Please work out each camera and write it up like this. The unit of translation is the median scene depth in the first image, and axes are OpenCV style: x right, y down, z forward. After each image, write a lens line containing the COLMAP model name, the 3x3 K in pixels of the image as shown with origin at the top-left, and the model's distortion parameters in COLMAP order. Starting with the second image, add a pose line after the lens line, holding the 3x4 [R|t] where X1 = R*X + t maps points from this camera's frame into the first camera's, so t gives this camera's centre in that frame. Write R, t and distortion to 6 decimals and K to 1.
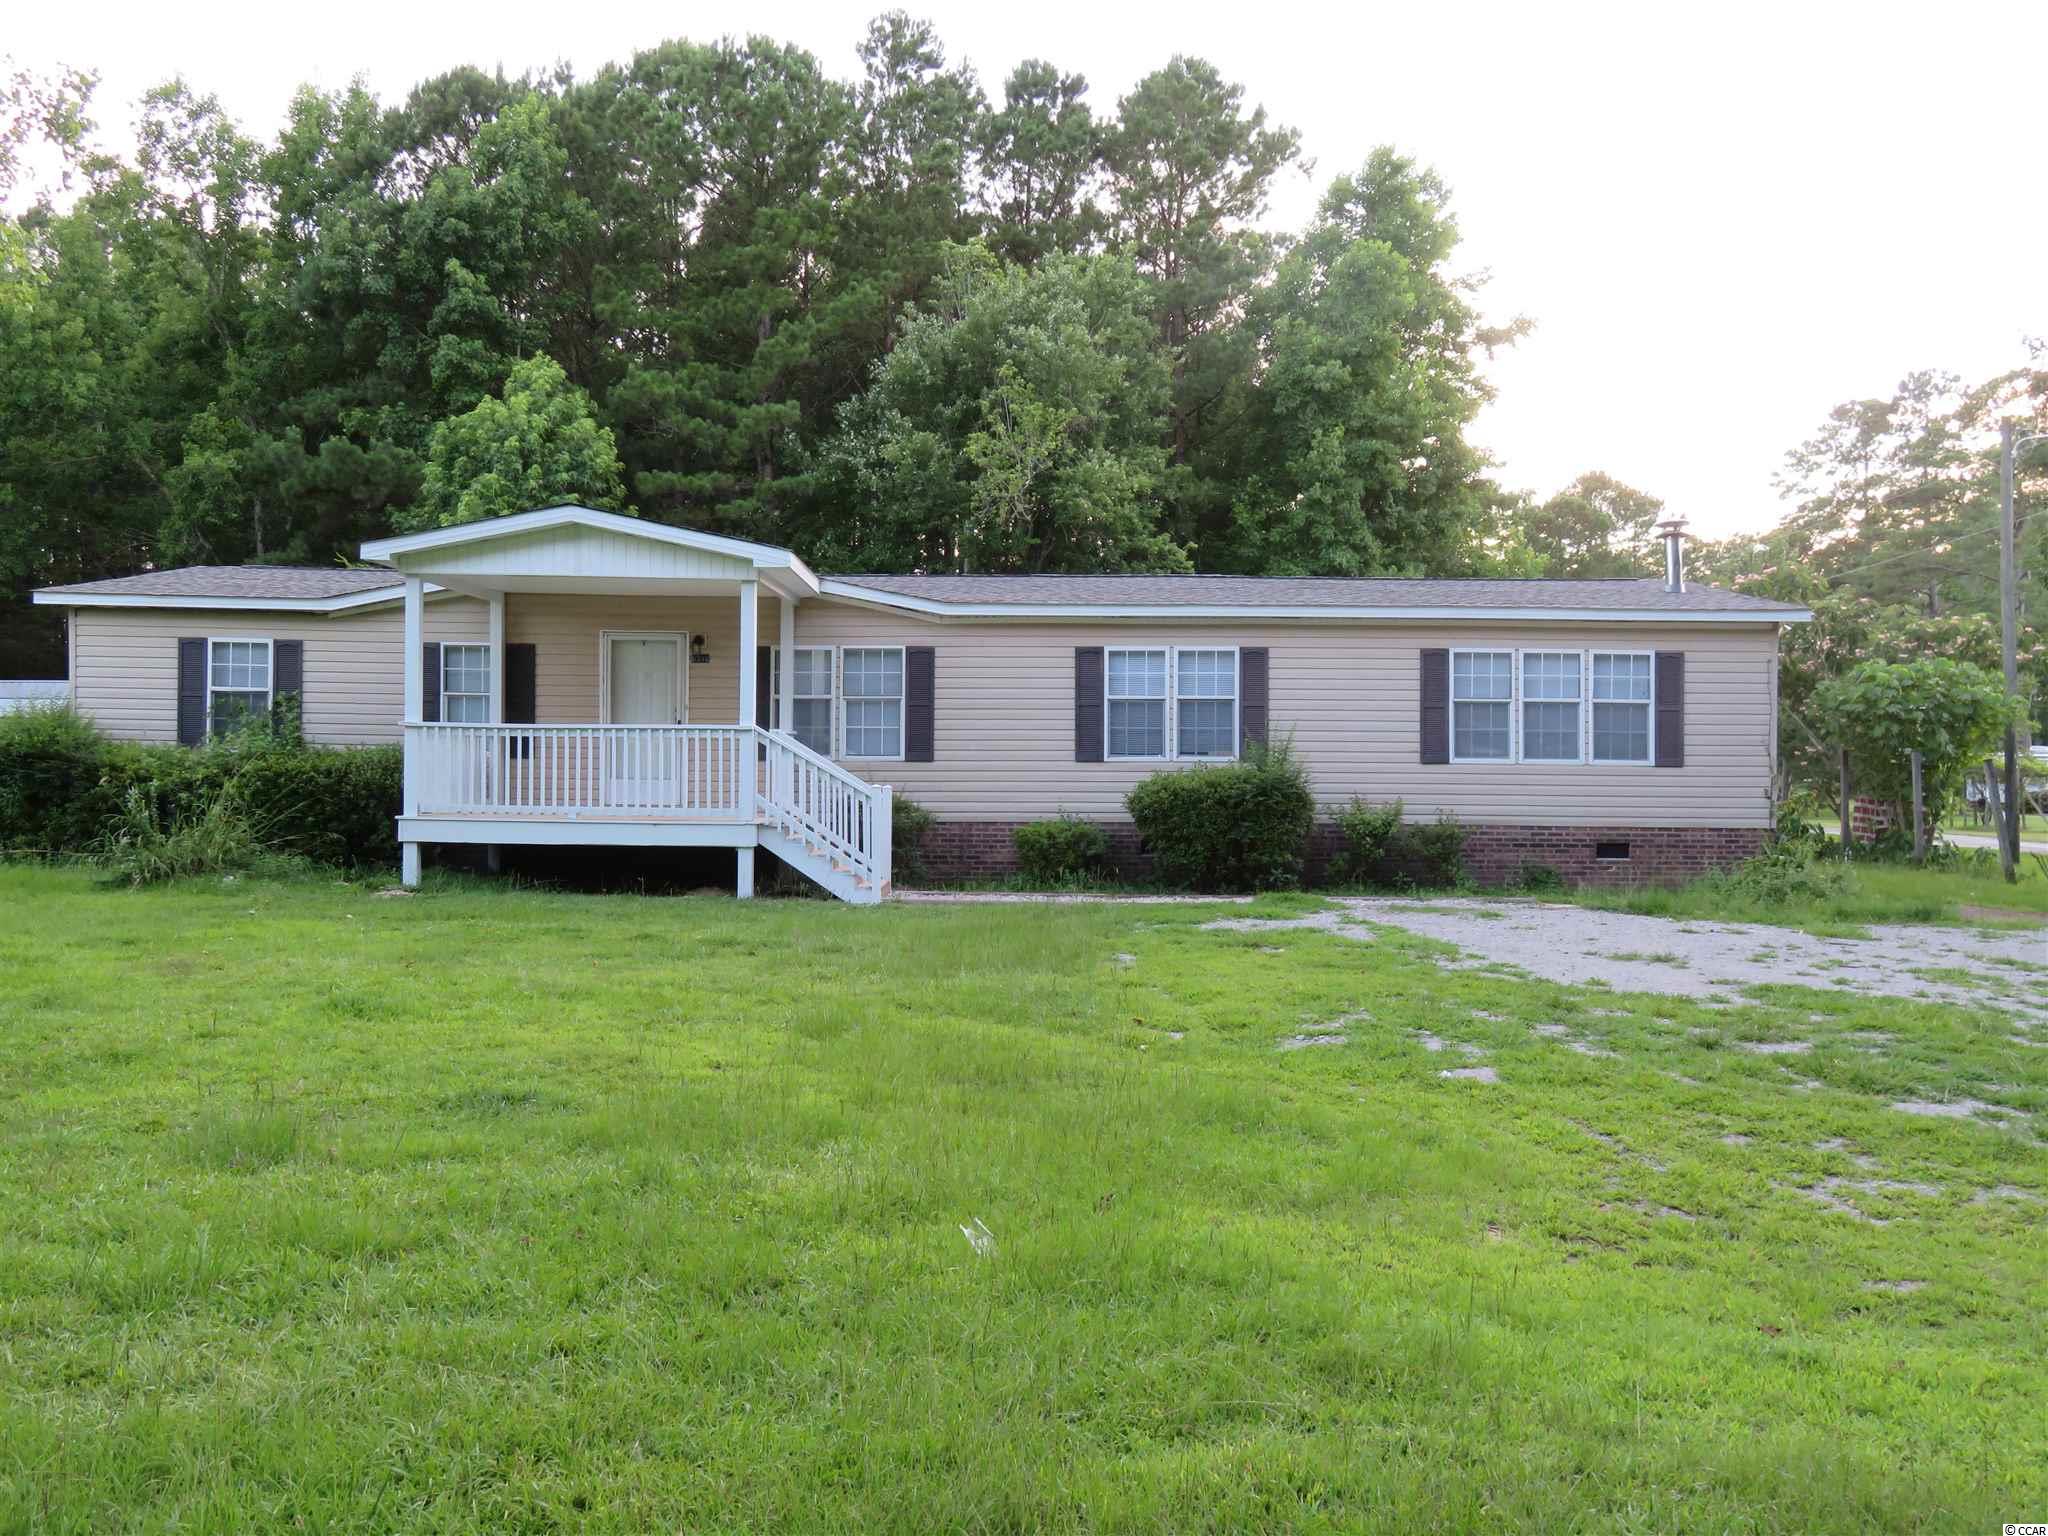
lens RADIAL K [[1830.6, 0, 1030.8], [0, 1830.6, 768.4], [0, 0, 1]] dist [0.022845, -0.000948]
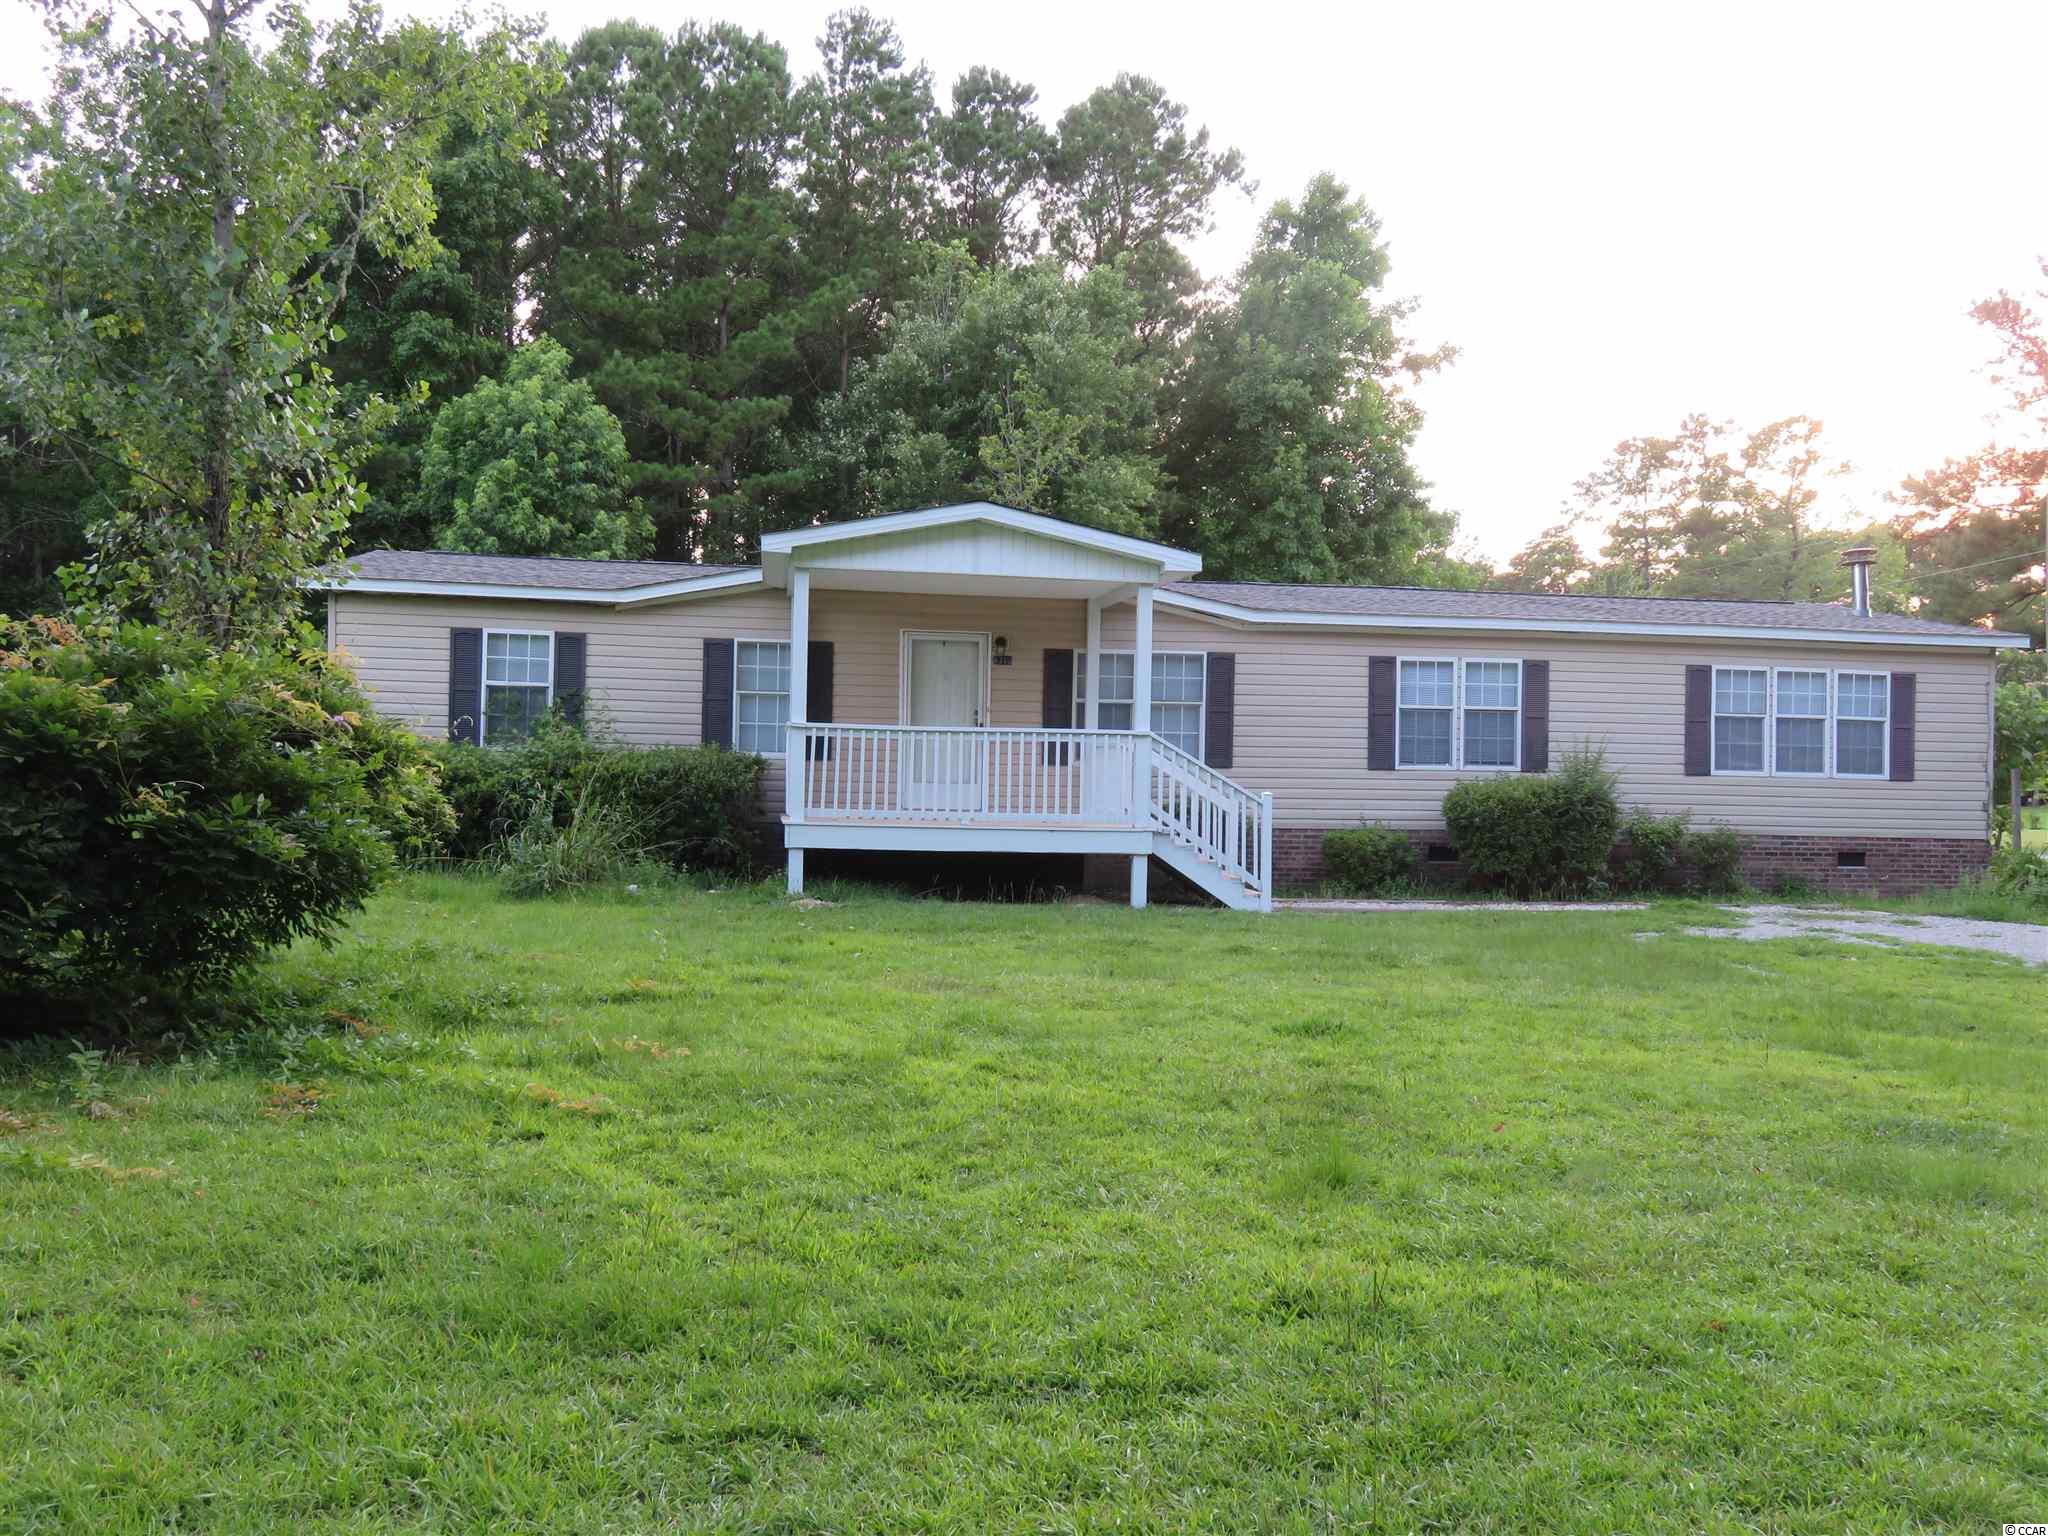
lens RADIAL K [[1811.3, 0, 1024.0], [0, 1811.3, 768.0], [0, 0, 1]] dist [0.008871, -0.010121]
pose [[0.987307, 0.010751, 0.158459, -0.321169], [-0.010581, 0.999942, -0.001916, -0.000748], [-0.158470, 0.000215, 0.987364, 0.042131]]
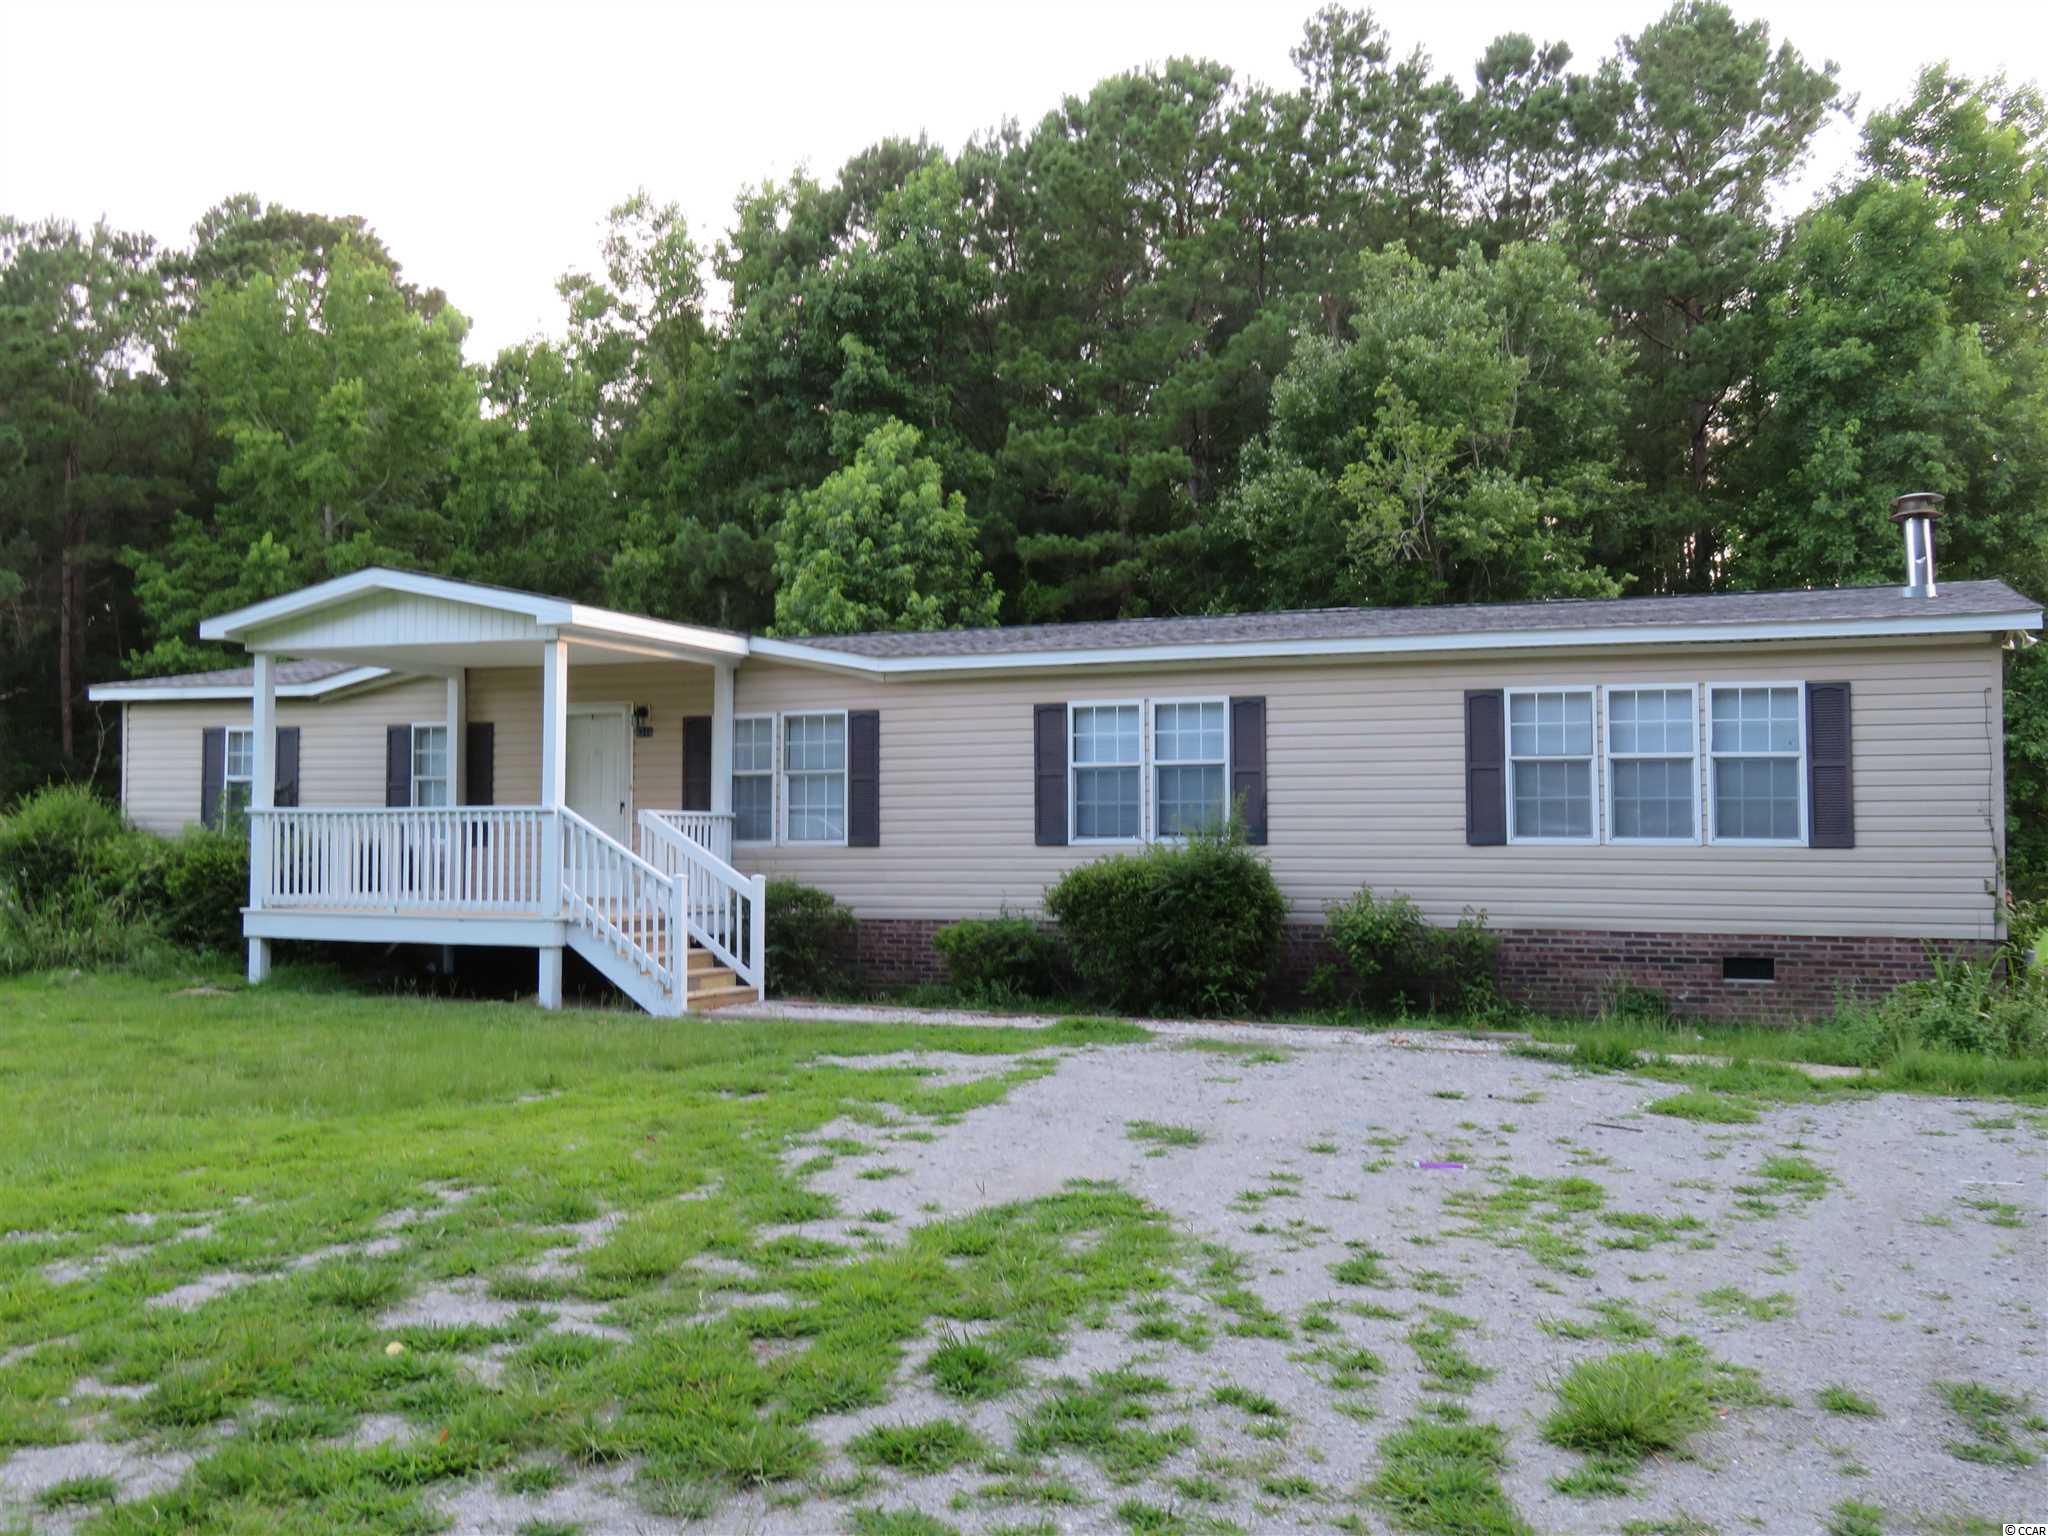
lens RADIAL K [[1953.5, 0, 1024.0], [0, 1953.5, 768.0], [0, 0, 1]] dist [0.009309, -0.001595]
pose [[0.920025, -0.022492, -0.391214, 0.356700], [0.004189, 0.998859, -0.047577, 0.002967], [0.391837, 0.042134, 0.919069, 0.204623]]
